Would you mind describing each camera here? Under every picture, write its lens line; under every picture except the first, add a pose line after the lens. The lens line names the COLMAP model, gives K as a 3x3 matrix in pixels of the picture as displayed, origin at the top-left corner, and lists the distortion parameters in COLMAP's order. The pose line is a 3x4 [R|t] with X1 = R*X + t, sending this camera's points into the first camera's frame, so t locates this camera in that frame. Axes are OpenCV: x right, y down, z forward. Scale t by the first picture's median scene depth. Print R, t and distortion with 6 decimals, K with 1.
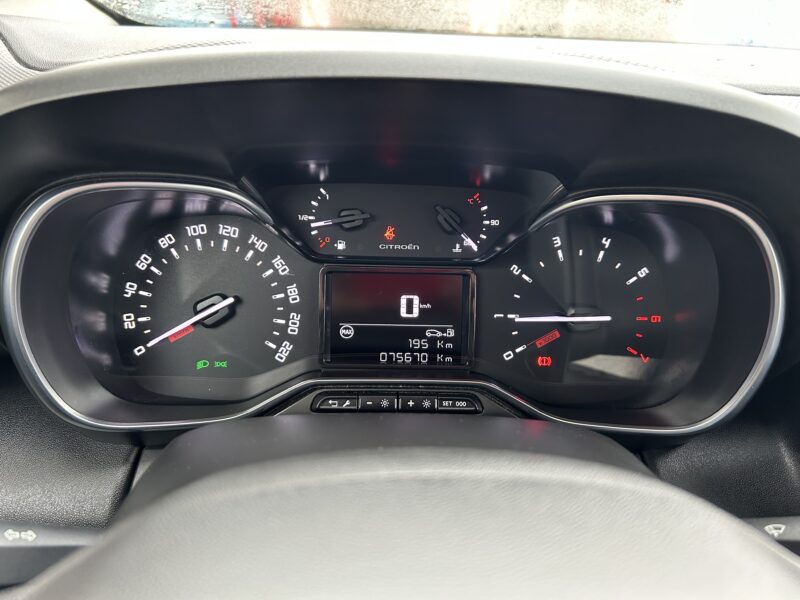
lens RADIAL K [[604.2, 0, 402.6], [0, 604.2, 282.4], [0, 0, 1]] dist [0.020252, -0.008843]
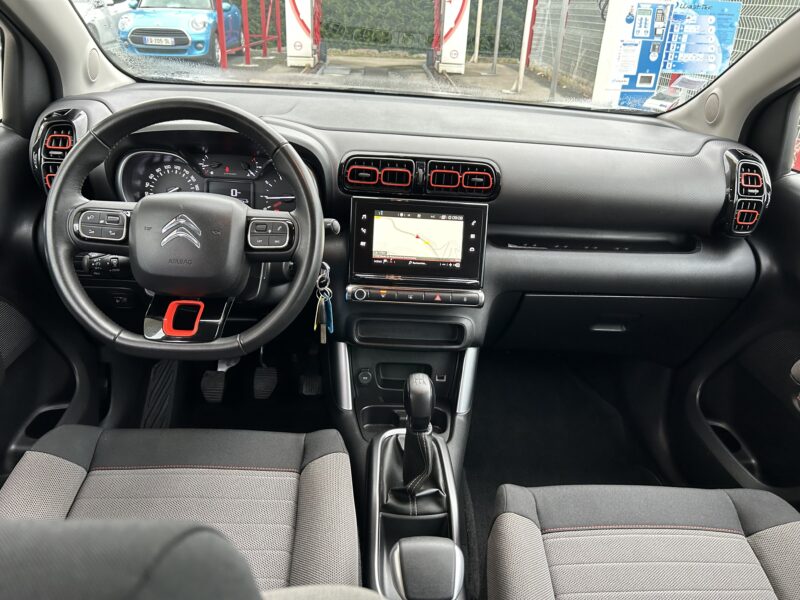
lens RADIAL K [[589.5, 0, 392.6], [0, 589.5, 297.5], [0, 0, 1]] dist [0.004656, -0.001530]
pose [[0.999600, 0.021747, 0.018065, 0.826991], [-0.022862, 0.997689, 0.063992, 0.381949], [-0.016632, -0.064379, 0.997787, -2.229155]]
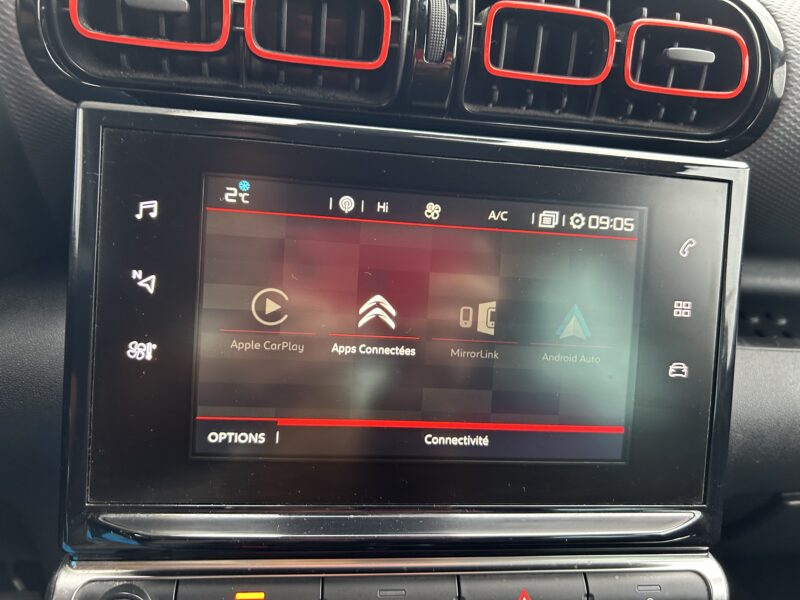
lens RADIAL K [[610.5, 0, 399.4], [0, 610.5, 292.3], [0, 0, 1]] dist [0.004341, -0.007885]
pose [[0.995828, 0.026873, 0.087206, 0.920458], [-0.027791, 0.999570, 0.009331, 0.236580], [-0.086918, -0.011716, 0.996147, 0.160163]]
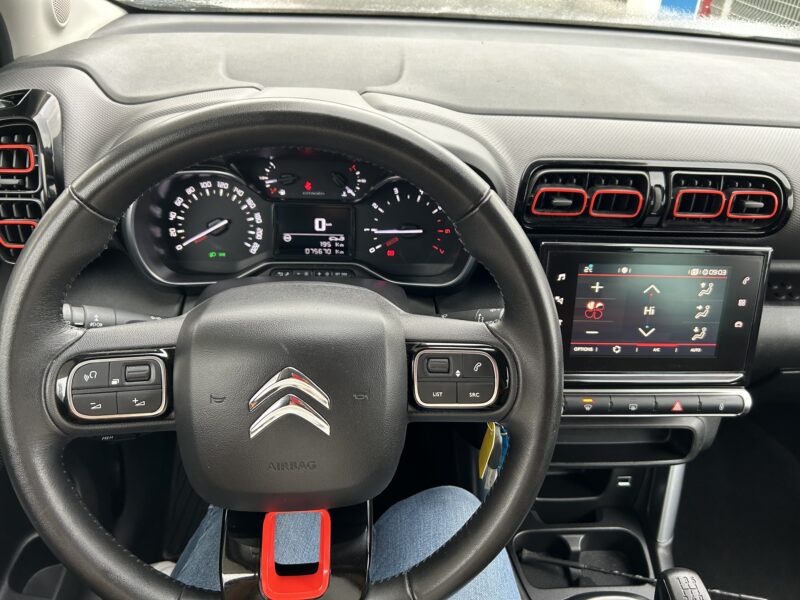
lens RADIAL K [[610.5, 0, 399.4], [0, 610.5, 292.3], [0, 0, 1]] dist [0.004341, -0.007885]
pose [[0.999417, -0.001439, 0.034115, 0.199668], [-0.004967, 0.982357, 0.186948, -0.114157], [-0.033782, -0.187009, 0.981777, -0.956691]]
